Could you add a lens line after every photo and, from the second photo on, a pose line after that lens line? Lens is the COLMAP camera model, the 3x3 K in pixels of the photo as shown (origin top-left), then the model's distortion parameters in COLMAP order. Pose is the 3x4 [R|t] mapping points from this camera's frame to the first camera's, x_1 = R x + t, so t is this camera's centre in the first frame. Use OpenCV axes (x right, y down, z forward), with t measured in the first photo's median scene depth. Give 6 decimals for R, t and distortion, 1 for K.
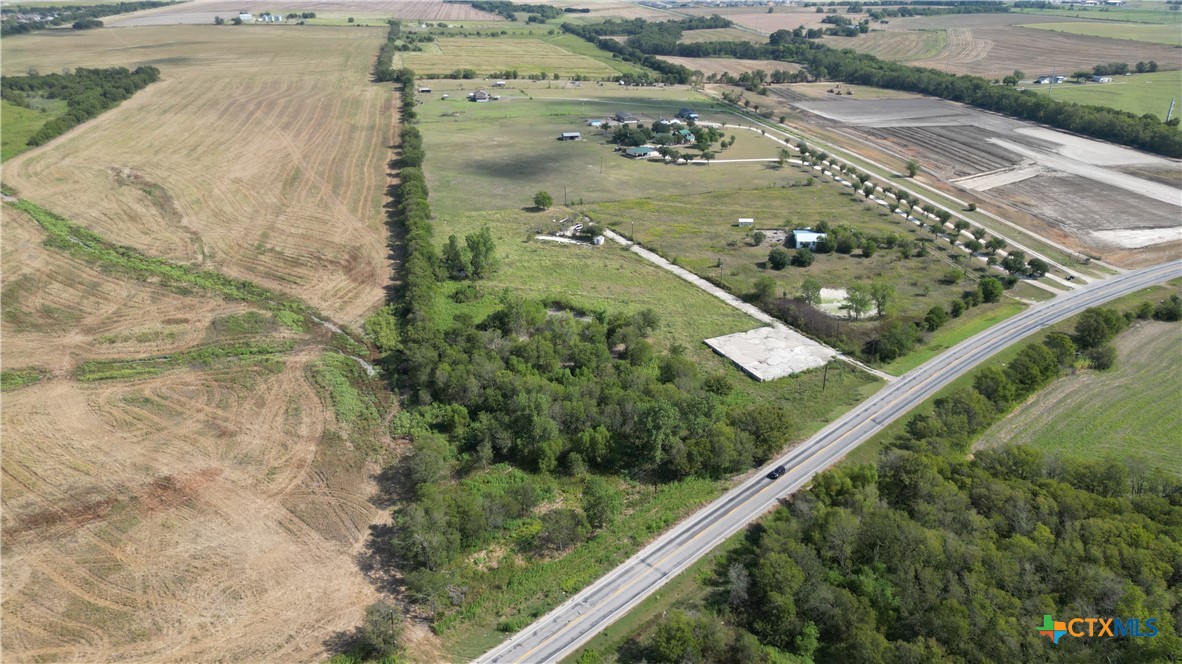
lens RADIAL K [[825.4, 0, 591.0], [0, 825.4, 332.0], [0, 0, 1]] dist [0.069694, -0.065739]
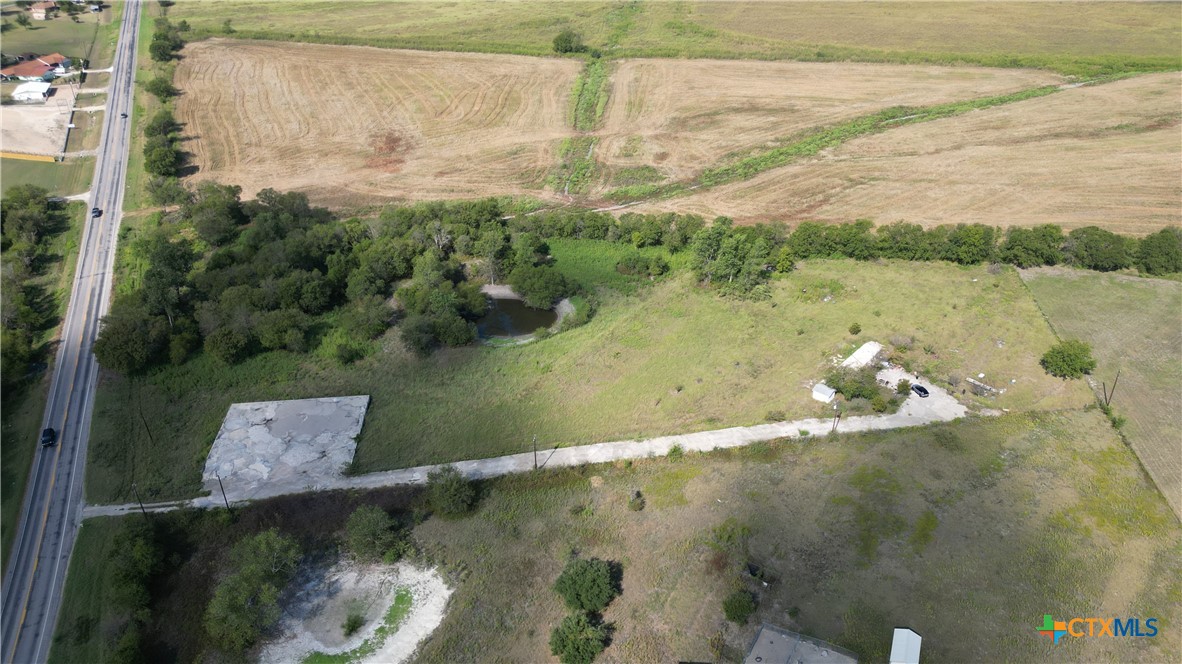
lens RADIAL K [[825.4, 0, 591.0], [0, 825.4, 332.0], [0, 0, 1]] dist [0.069694, -0.065739]
pose [[-0.352735, 0.495473, -0.793779, 0.484595], [-0.376364, 0.701536, 0.605142, -0.422767], [0.856696, 0.512205, -0.060978, 0.937705]]
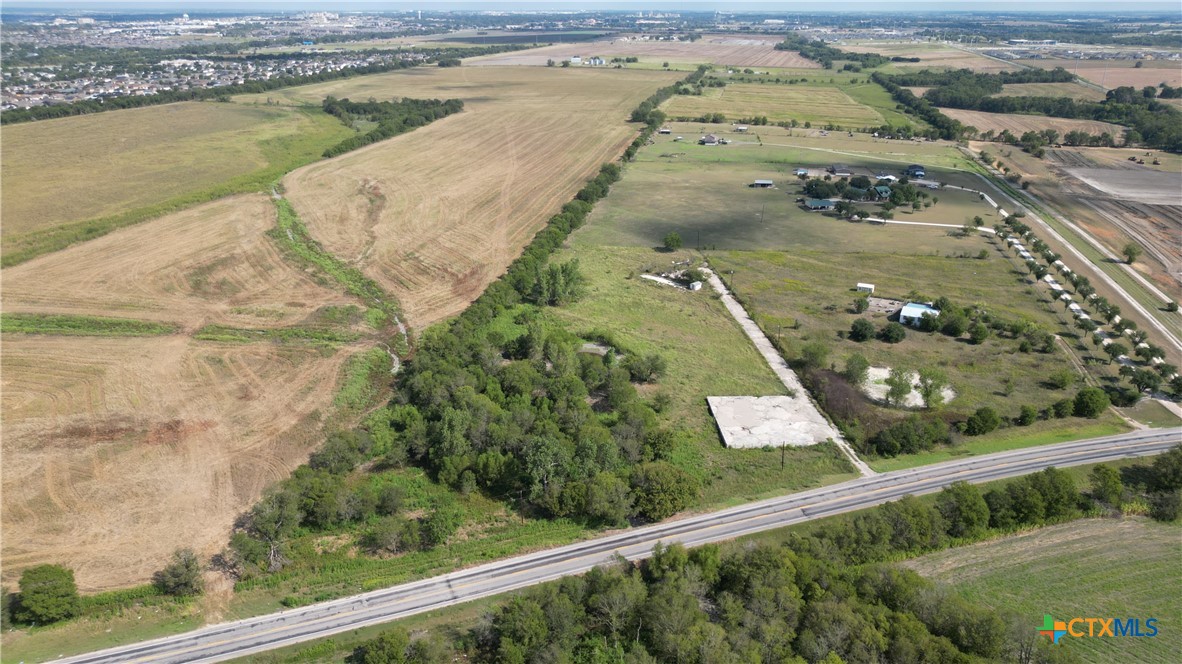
lens RADIAL K [[825.4, 0, 591.0], [0, 825.4, 332.0], [0, 0, 1]] dist [0.069694, -0.065739]
pose [[0.917351, 0.148087, -0.369509, 0.283388], [-0.166086, 0.985962, -0.017188, -0.020030], [0.361777, 0.077138, 0.929068, 0.042750]]
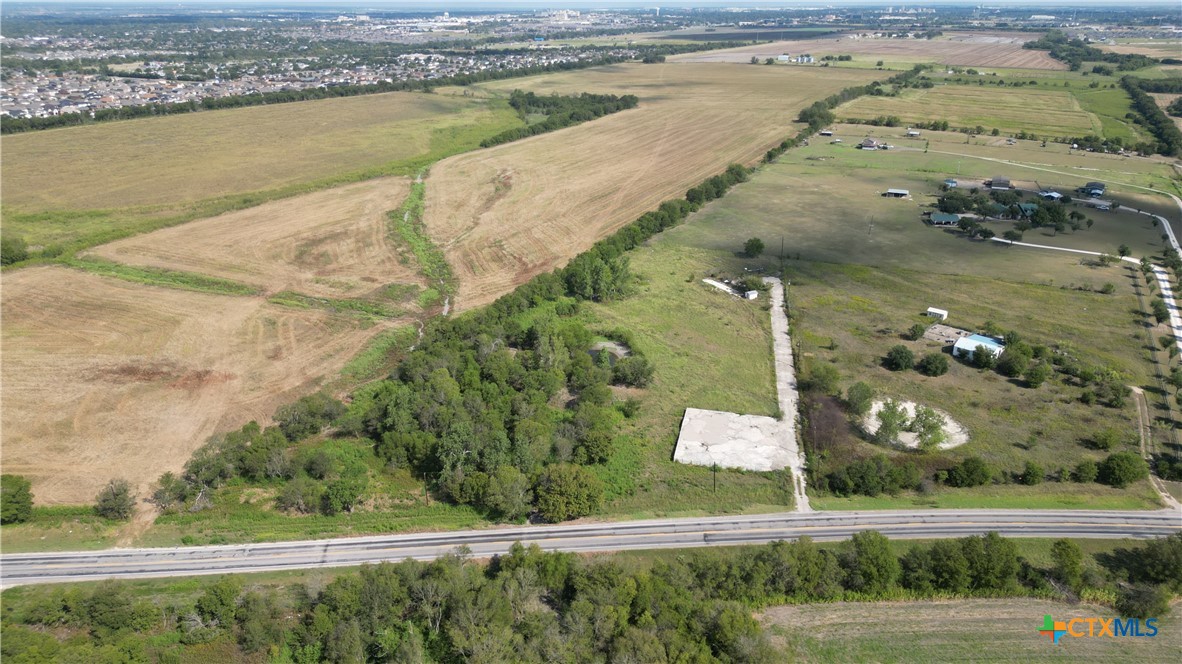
lens RADIAL K [[825.4, 0, 591.0], [0, 825.4, 332.0], [0, 0, 1]] dist [0.069694, -0.065739]
pose [[0.774285, 0.235013, -0.587581, 0.458042], [-0.261356, 0.964358, 0.041308, -0.065104], [0.576347, 0.121584, 0.808110, 0.144051]]
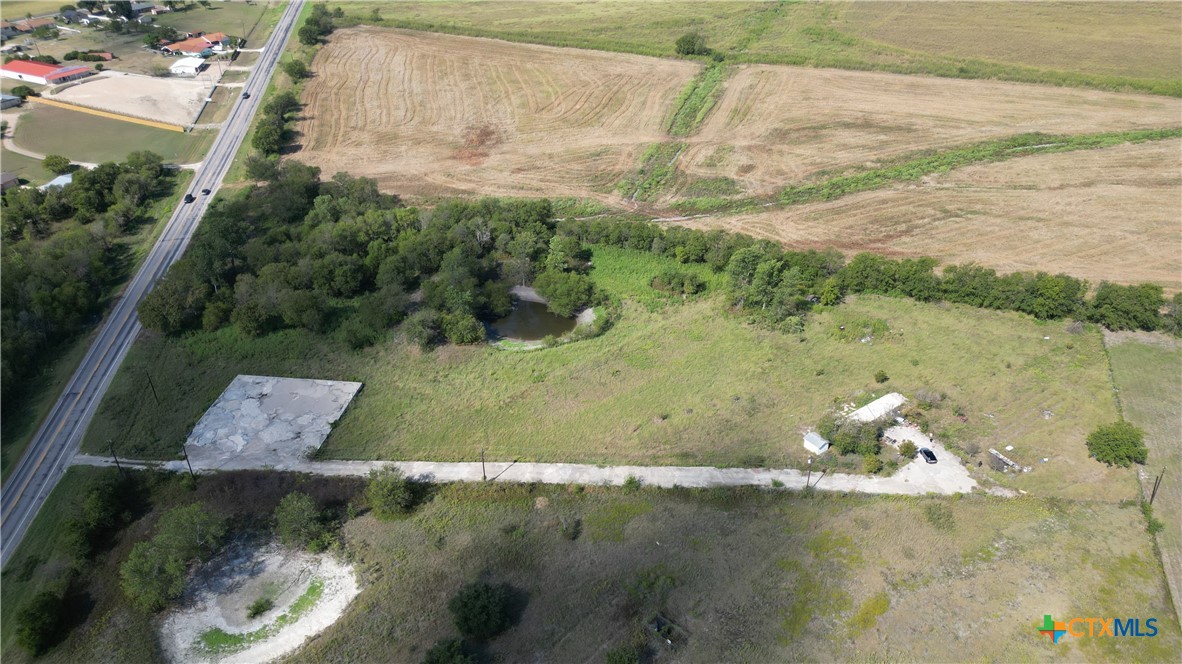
lens RADIAL K [[825.4, 0, 591.0], [0, 825.4, 332.0], [0, 0, 1]] dist [0.069694, -0.065739]
pose [[-0.550215, 0.446164, -0.705833, 0.413952], [-0.332342, 0.658444, 0.675278, -0.459309], [0.766037, 0.606126, -0.214007, 1.019996]]
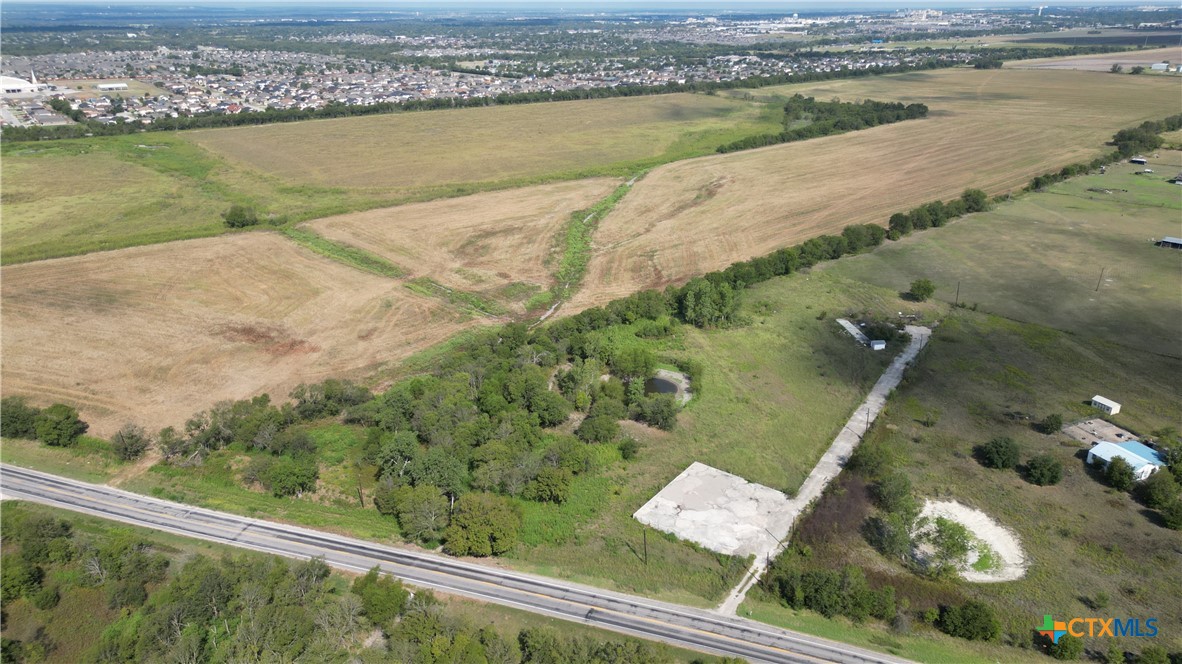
lens RADIAL K [[825.4, 0, 591.0], [0, 825.4, 332.0], [0, 0, 1]] dist [0.069694, -0.065739]
pose [[0.466209, 0.325158, -0.822753, 0.570685], [-0.362269, 0.918624, 0.157770, -0.157870], [0.807100, 0.224504, 0.546065, 0.352075]]
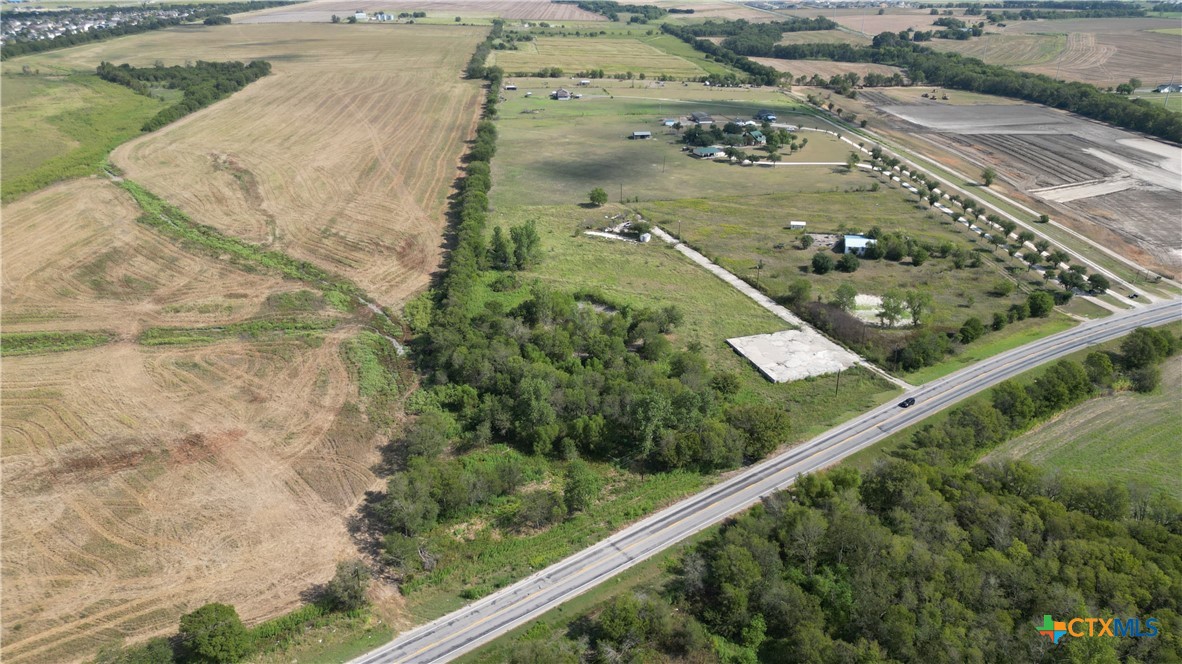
lens RADIAL K [[825.4, 0, 591.0], [0, 825.4, 332.0], [0, 0, 1]] dist [0.069694, -0.065739]
pose [[0.991725, 0.053319, -0.116783, 0.071750], [-0.053411, 0.998570, 0.002344, 0.005917], [0.116741, 0.003913, 0.993155, -0.012247]]
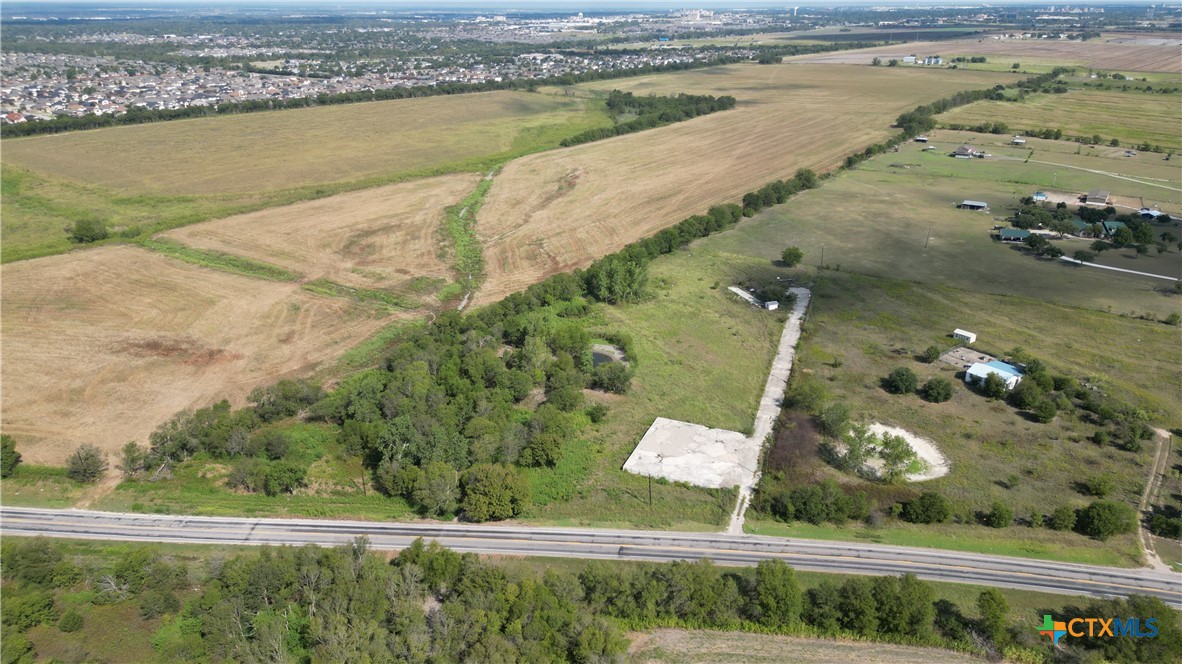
lens RADIAL K [[825.4, 0, 591.0], [0, 825.4, 332.0], [0, 0, 1]] dist [0.069694, -0.065739]
pose [[0.665925, 0.276010, -0.693082, 0.545927], [-0.306899, 0.948141, 0.082710, -0.103584], [0.679968, 0.157628, 0.716098, 0.231025]]
